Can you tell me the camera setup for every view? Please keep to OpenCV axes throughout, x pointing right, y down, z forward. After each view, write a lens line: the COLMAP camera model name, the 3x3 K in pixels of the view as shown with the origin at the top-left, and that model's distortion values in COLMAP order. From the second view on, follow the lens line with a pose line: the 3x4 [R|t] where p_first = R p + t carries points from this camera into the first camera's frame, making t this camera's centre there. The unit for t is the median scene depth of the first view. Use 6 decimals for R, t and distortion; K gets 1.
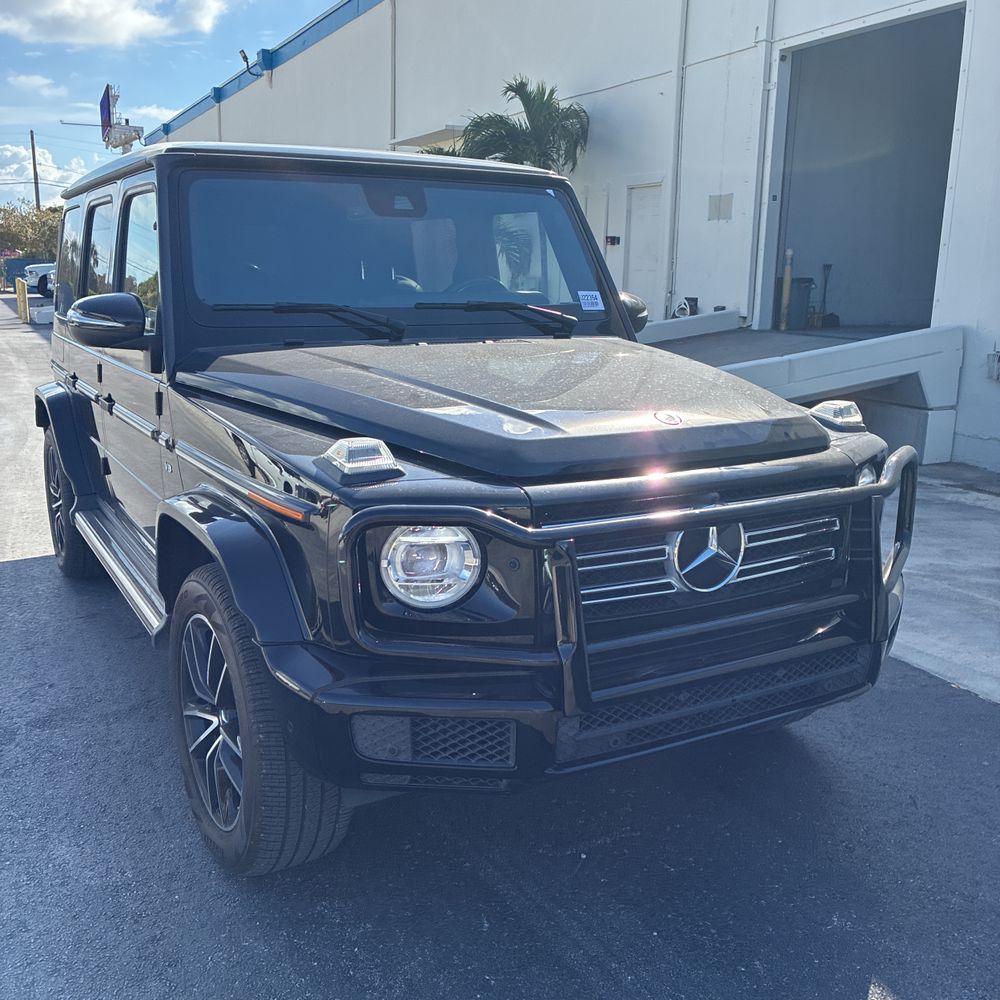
lens RADIAL K [[1003.4, 0, 500.9], [0, 1003.4, 502.9], [0, 0, 1]] dist [0.018742, 0.006036]
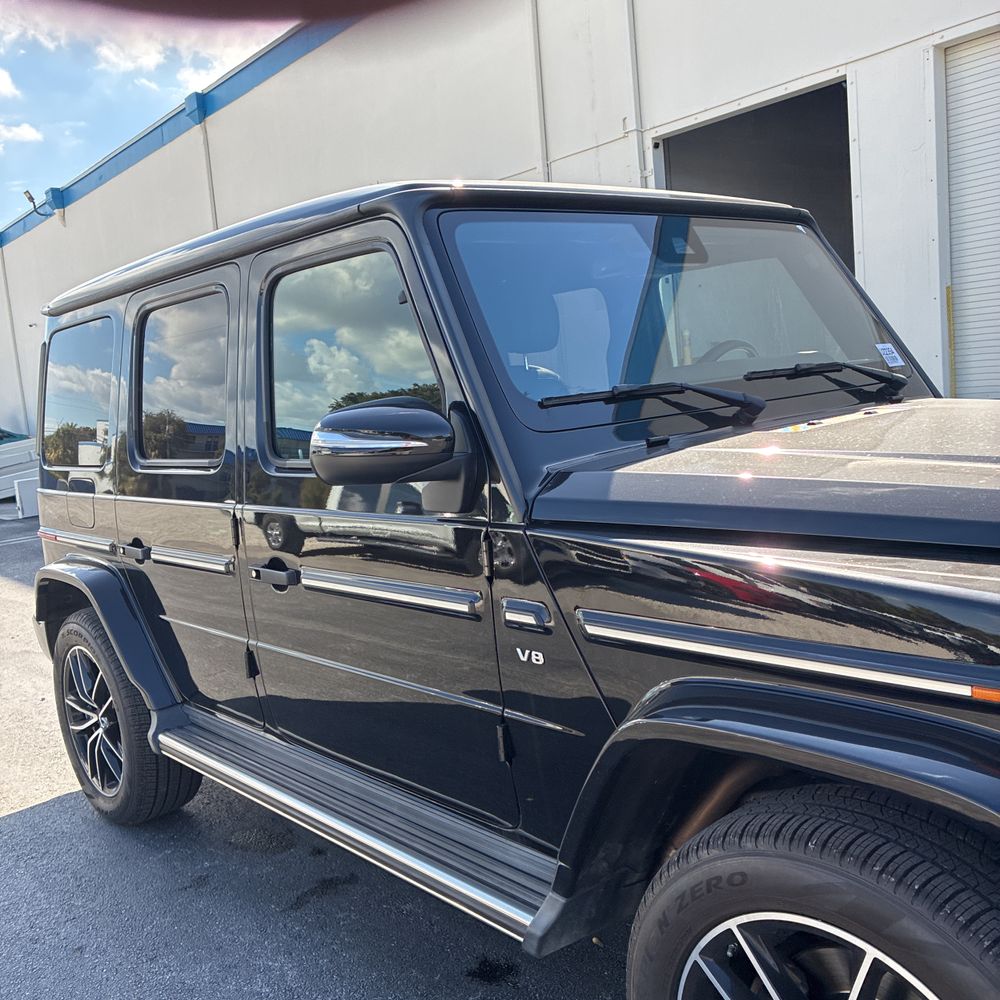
lens RADIAL K [[1011.6, 0, 499.0], [0, 1011.6, 498.7], [0, 0, 1]] dist [0.018600, 0.017628]
pose [[0.975679, -0.122451, 0.181815, -0.099399], [0.142373, 0.984661, -0.100859, -0.015527], [-0.166676, 0.124292, 0.978147, 0.082637]]
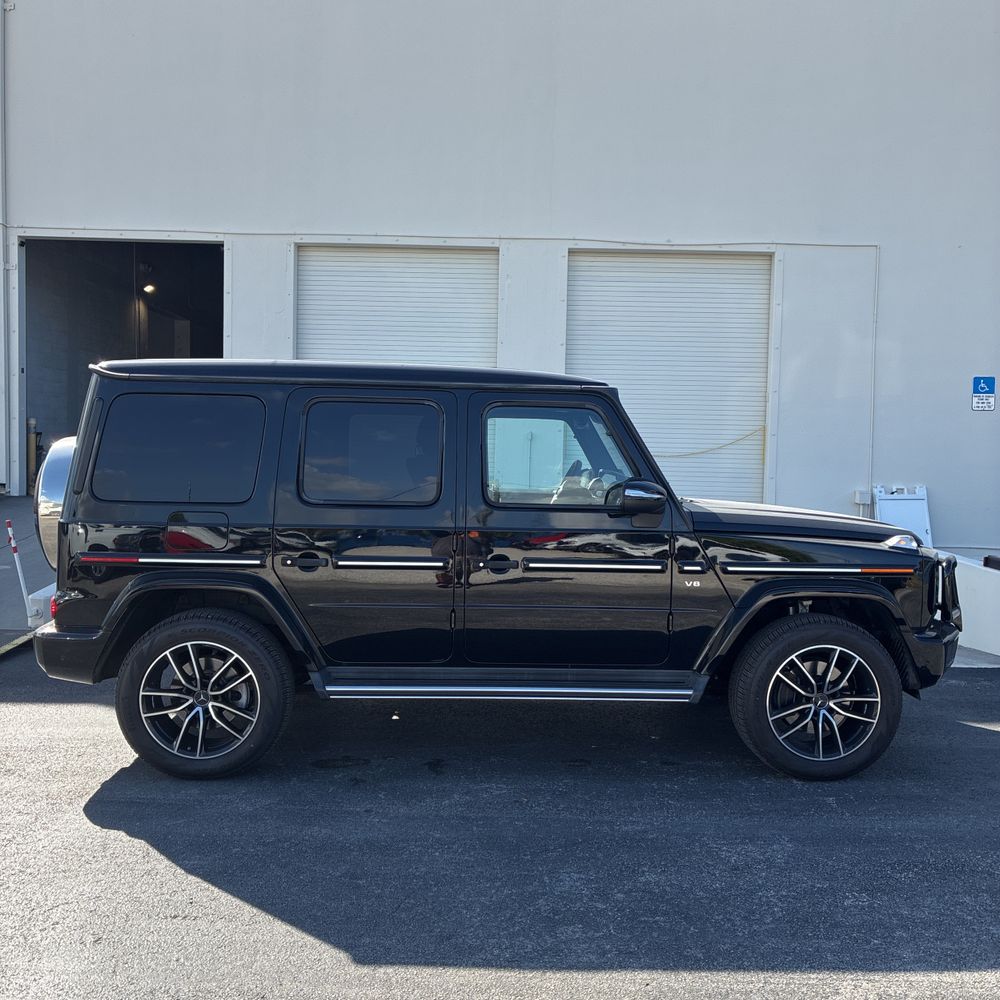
lens RADIAL K [[1018.3, 0, 502.0], [0, 1018.3, 498.8], [0, 0, 1]] dist [0.021419, -0.003132]
pose [[0.469519, -0.044151, 0.881818, -0.445070], [0.183101, 0.981905, -0.048329, -0.033271], [-0.863728, 0.184153, 0.469108, 0.107831]]
